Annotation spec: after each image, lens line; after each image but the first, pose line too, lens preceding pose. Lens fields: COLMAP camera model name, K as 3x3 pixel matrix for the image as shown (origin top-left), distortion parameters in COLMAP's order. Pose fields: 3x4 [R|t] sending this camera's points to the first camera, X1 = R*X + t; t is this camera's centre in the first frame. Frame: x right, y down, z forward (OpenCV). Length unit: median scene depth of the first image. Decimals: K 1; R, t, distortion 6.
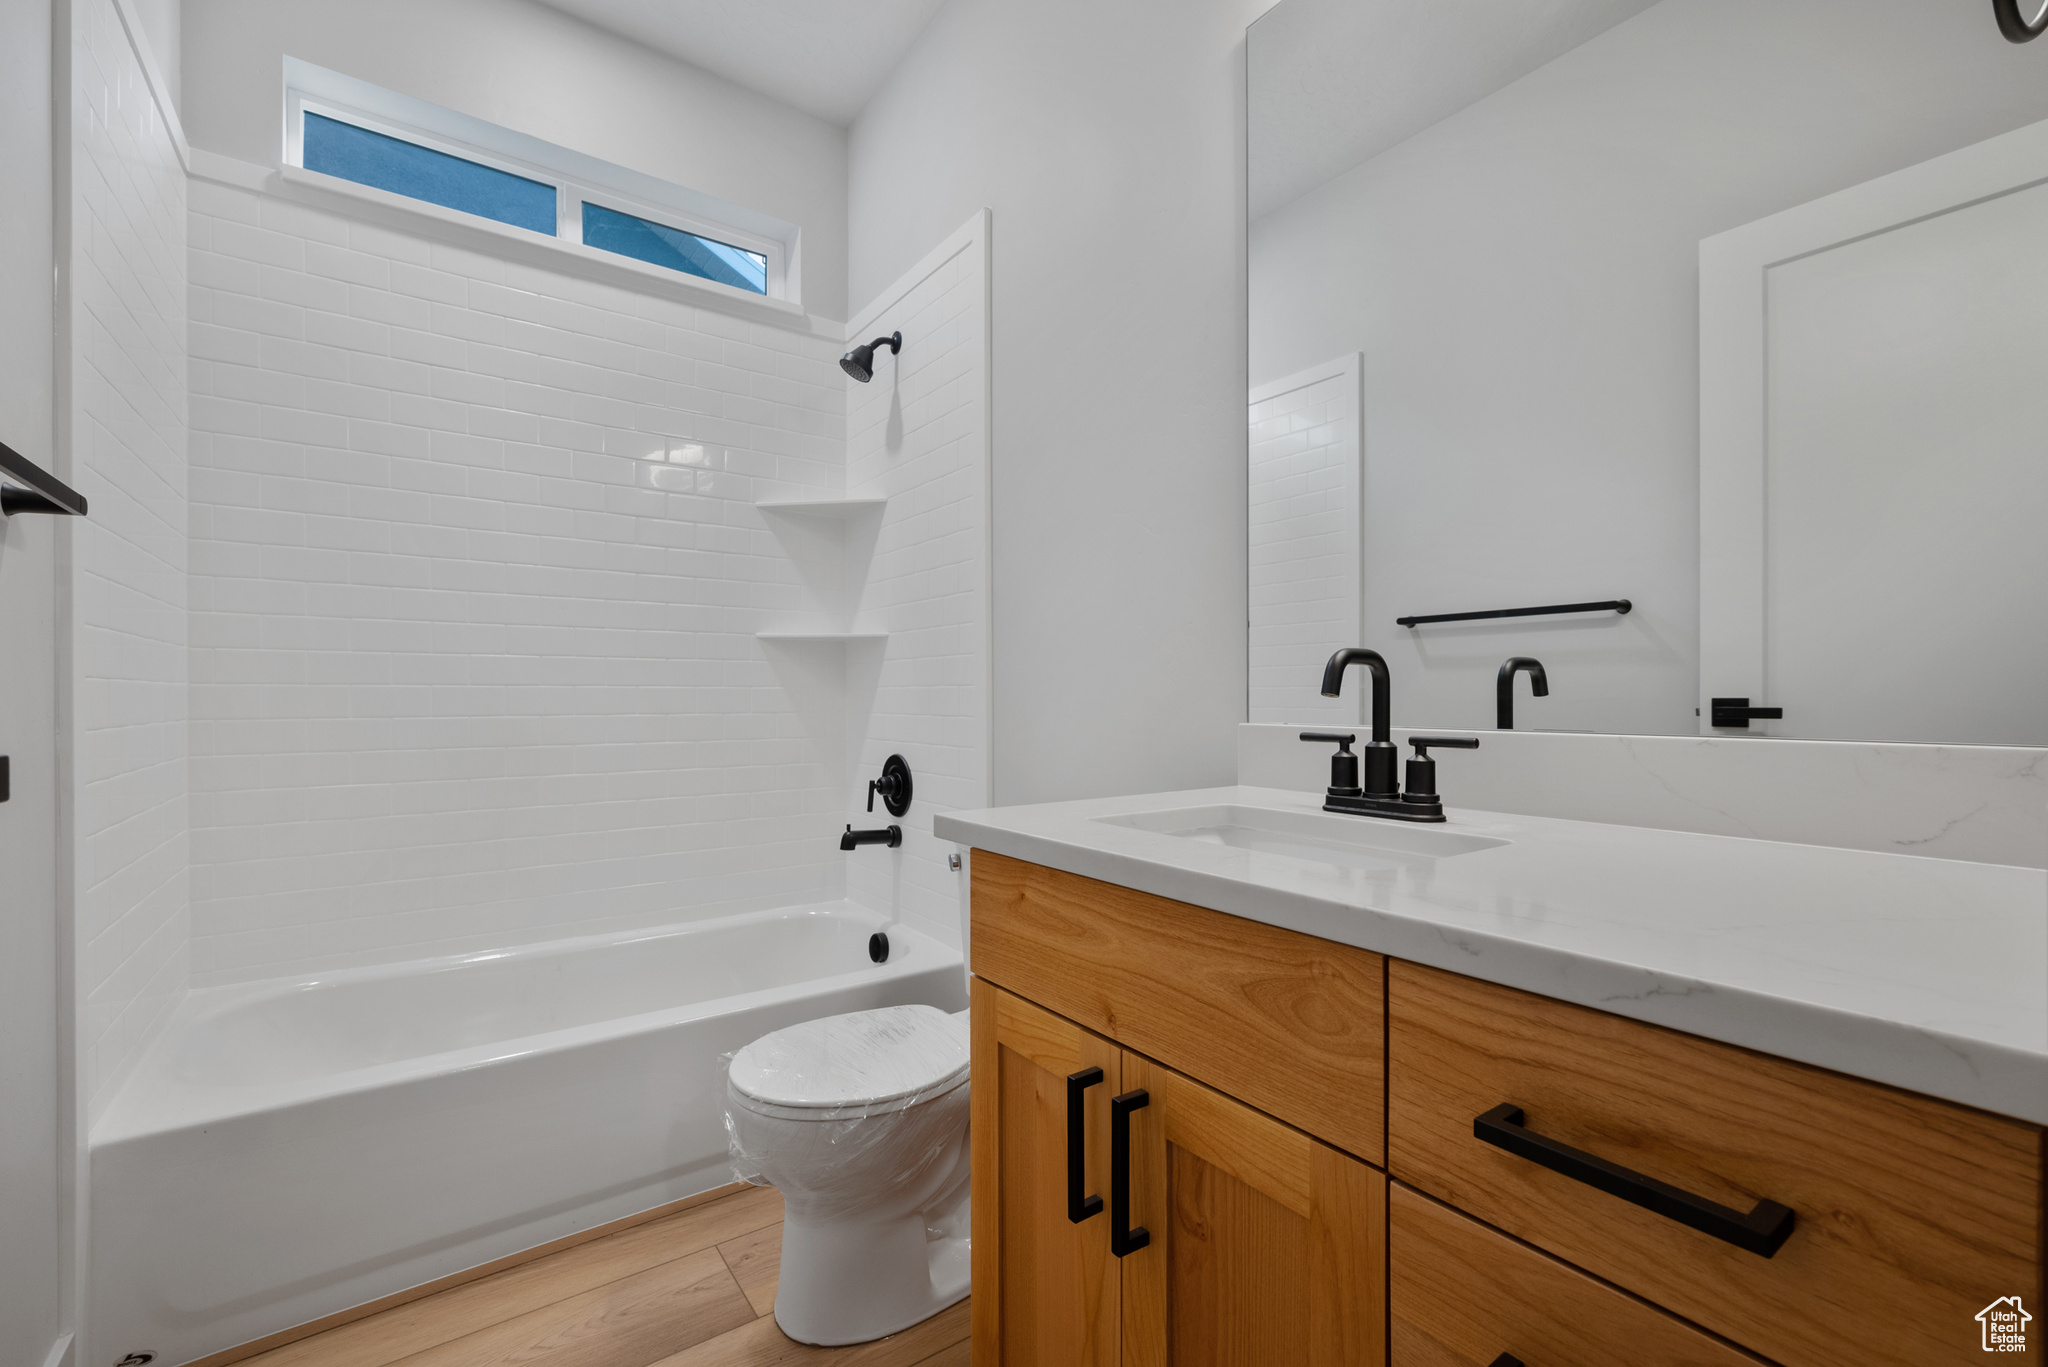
lens RADIAL K [[886.9, 0, 1006.1], [0, 886.9, 691.5], [0, 0, 1]] dist [0.004926, -0.000260]
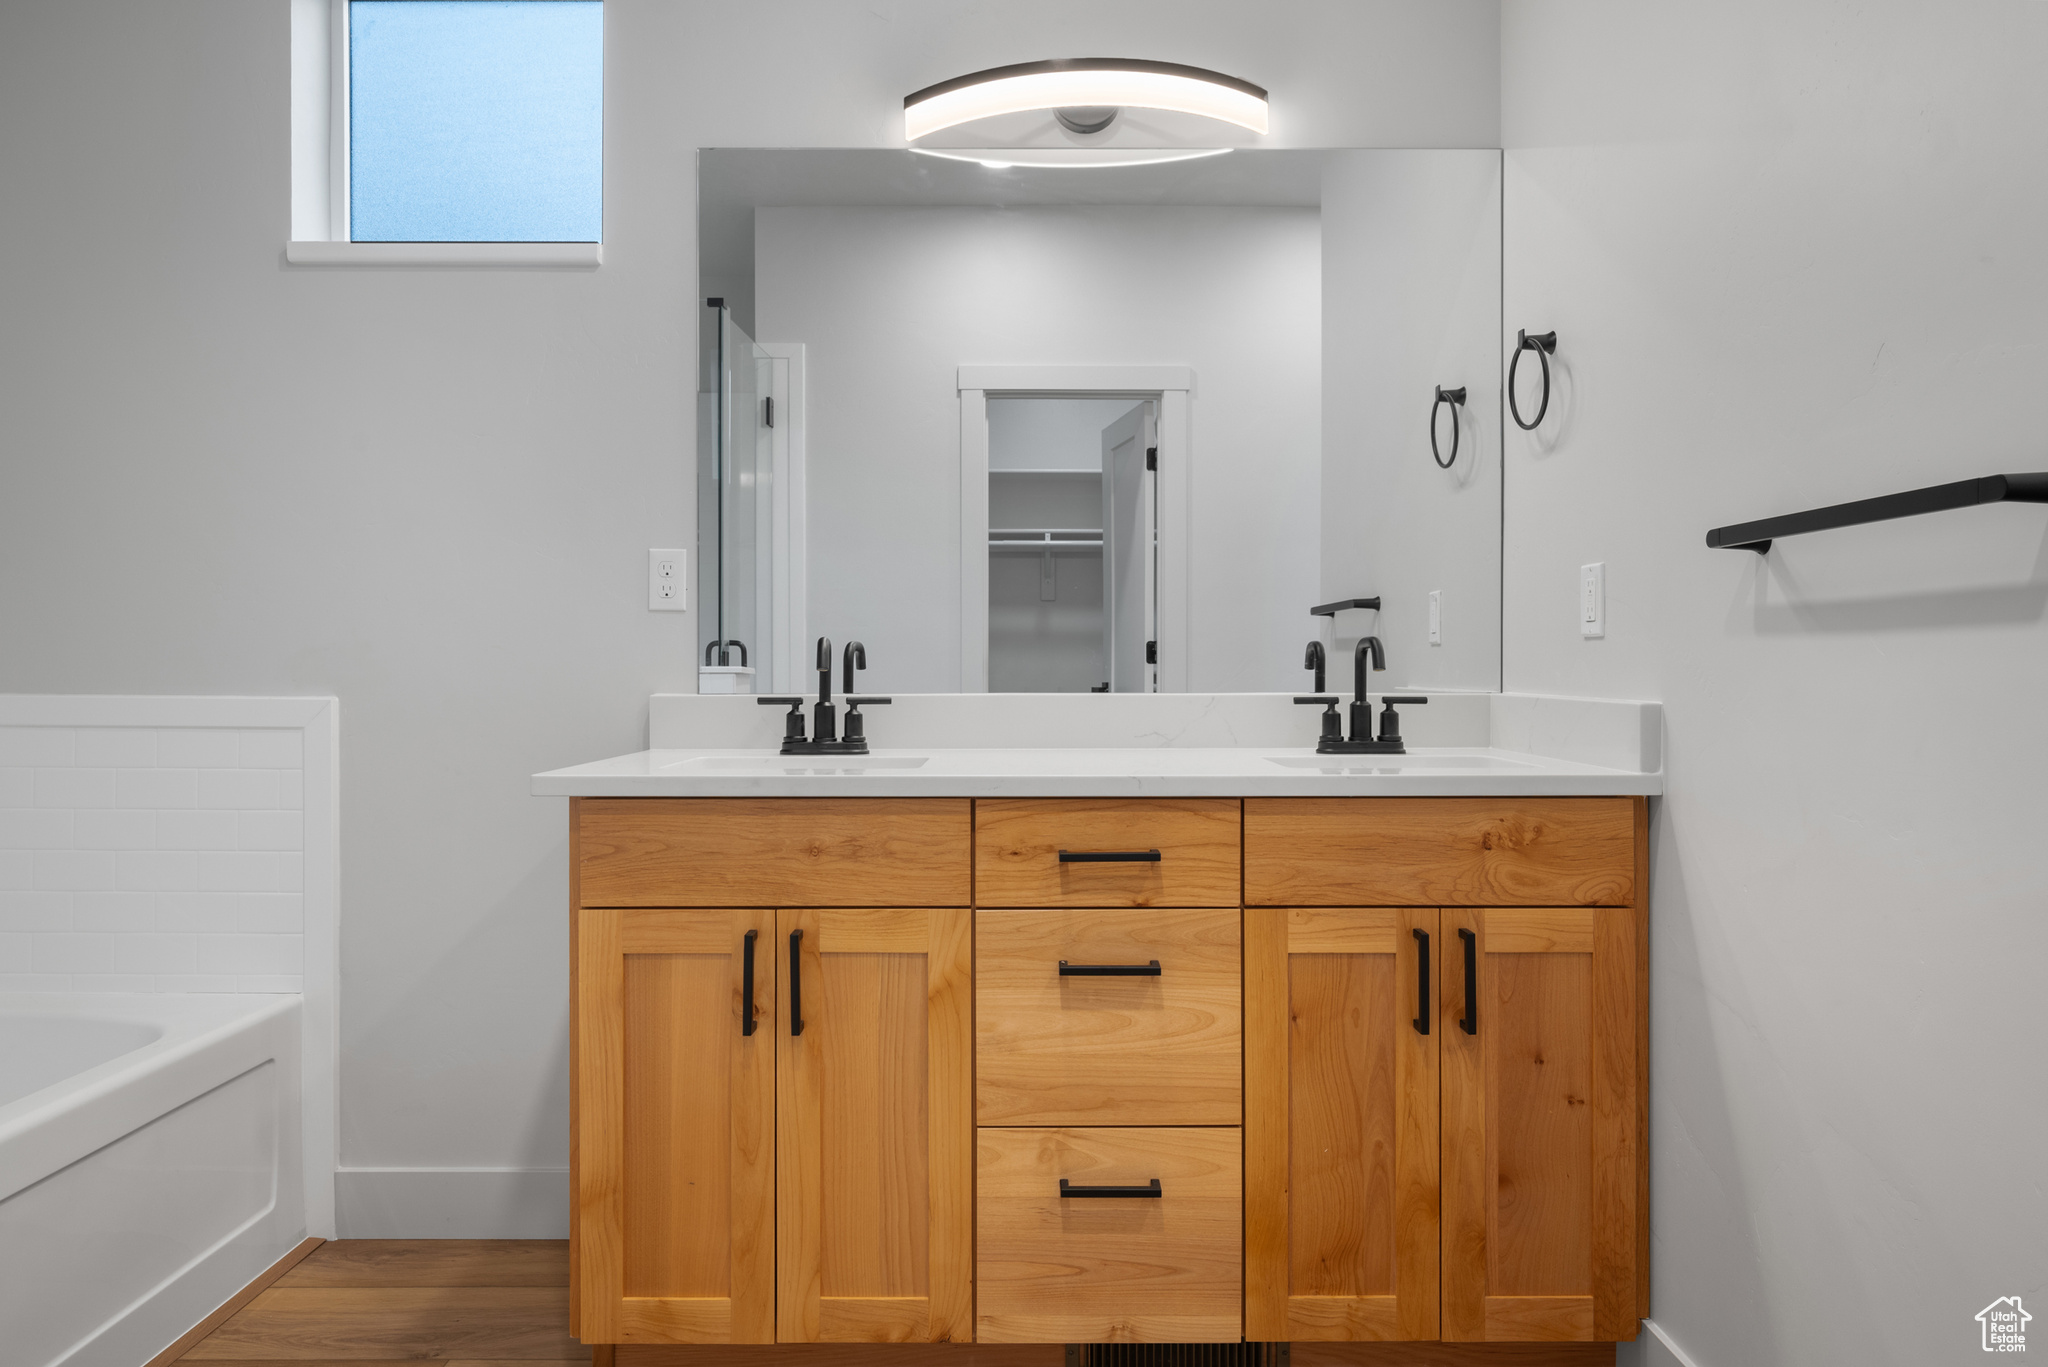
lens RADIAL K [[1269.0, 0, 1026.9], [0, 1269.0, 668.5], [0, 0, 1]] dist [0.002016, 0.001730]
pose [[0.569632, -0.000345, 0.821899, -1.103453], [-0.001943, 0.999997, 0.001767, -0.000740], [-0.821897, -0.002603, 0.569630, -0.435280]]
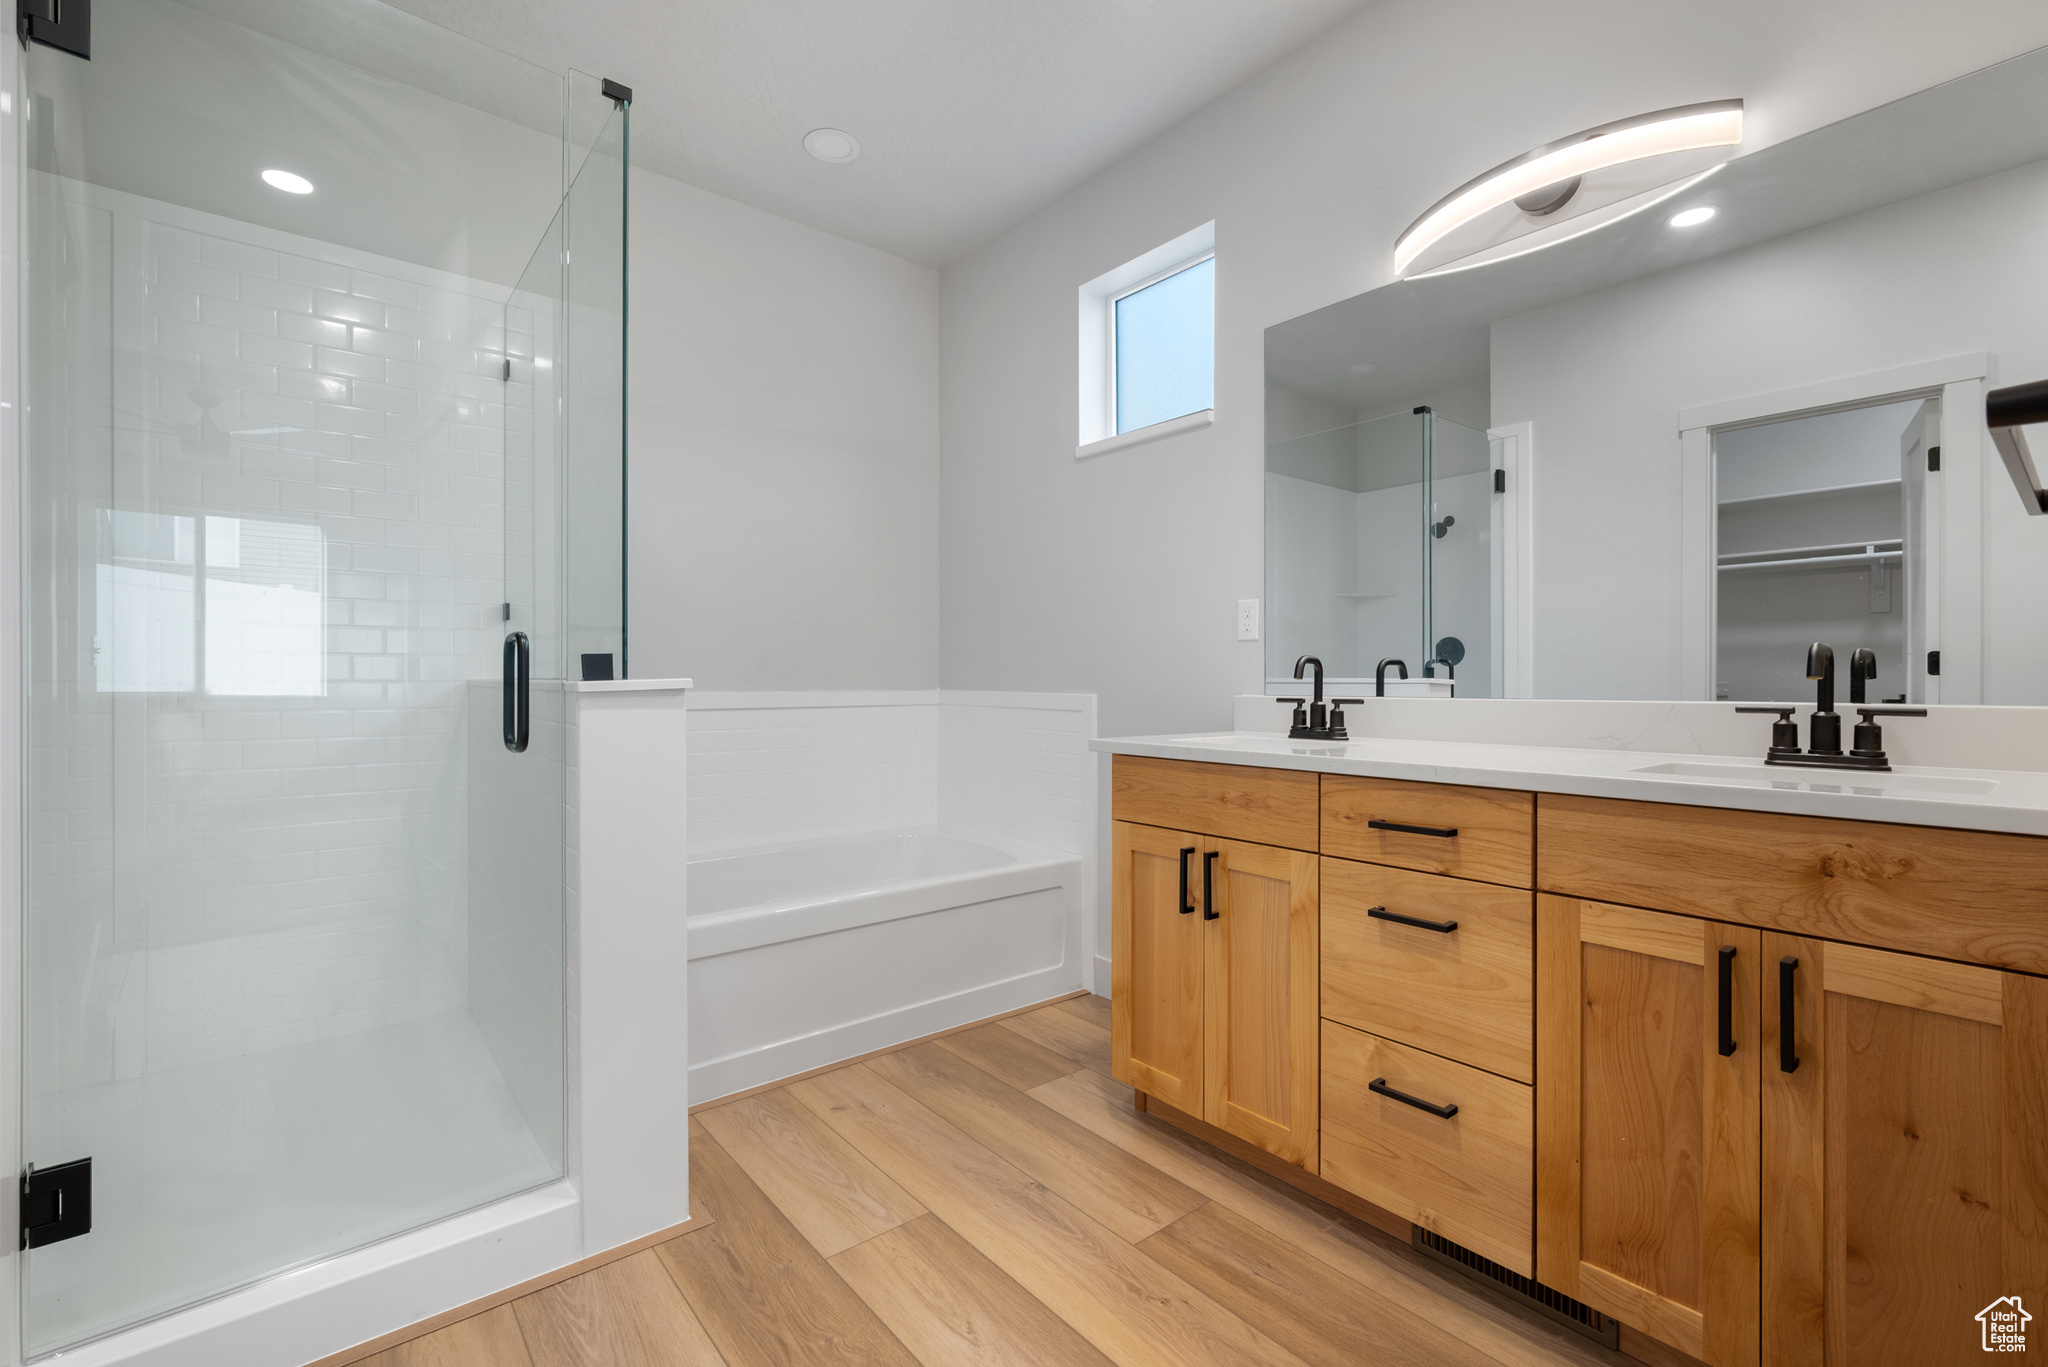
lens RADIAL K [[886.9, 0, 1029.2], [0, 886.9, 686.3], [0, 0, 1]] dist [0.004926, -0.000260]
pose [[0.996096, 0.002836, 0.088234, -0.411956], [-0.003500, 0.999967, 0.007368, 0.010034], [-0.088210, -0.007648, 0.996073, -0.956001]]
